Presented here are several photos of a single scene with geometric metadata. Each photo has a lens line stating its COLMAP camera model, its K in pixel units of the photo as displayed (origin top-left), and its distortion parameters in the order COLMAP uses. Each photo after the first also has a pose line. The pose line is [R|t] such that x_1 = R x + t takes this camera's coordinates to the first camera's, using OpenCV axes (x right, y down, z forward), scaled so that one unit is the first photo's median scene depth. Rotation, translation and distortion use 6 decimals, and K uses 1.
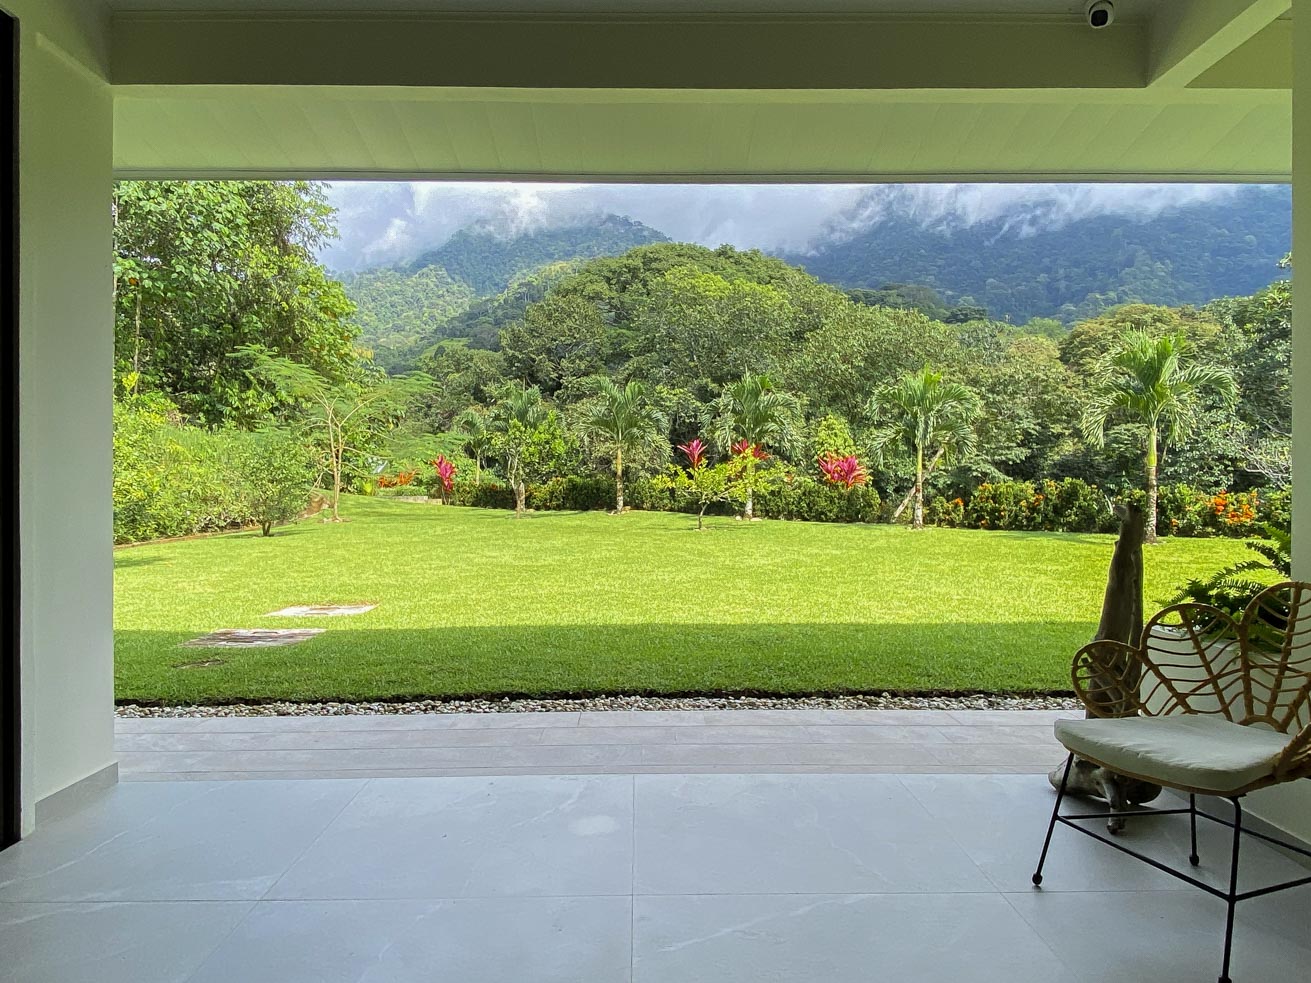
lens RADIAL K [[925.3, 0, 655.5], [0, 925.3, 491.5], [0, 0, 1]] dist [0.002368, 0.002702]
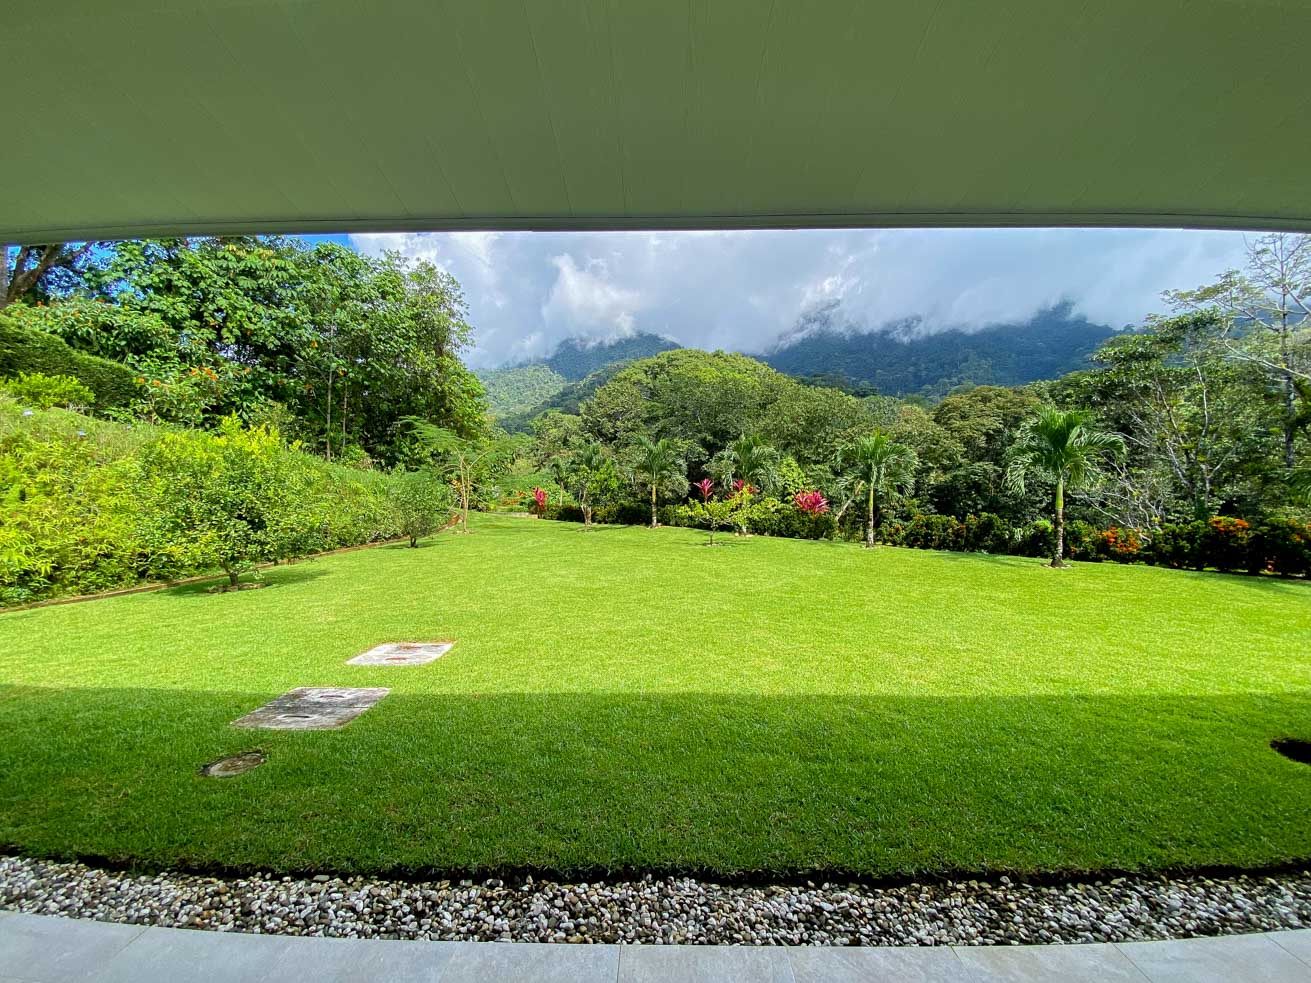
lens RADIAL K [[536.5, 0, 652.2], [0, 536.5, 492.1], [0, 0, 1]] dist [-0.000641, -0.011582]
pose [[0.999305, 0.001505, -0.037258, -0.009060], [-0.001716, 0.999983, -0.005630, -0.026488], [0.037249, 0.005690, 0.999290, 0.129523]]
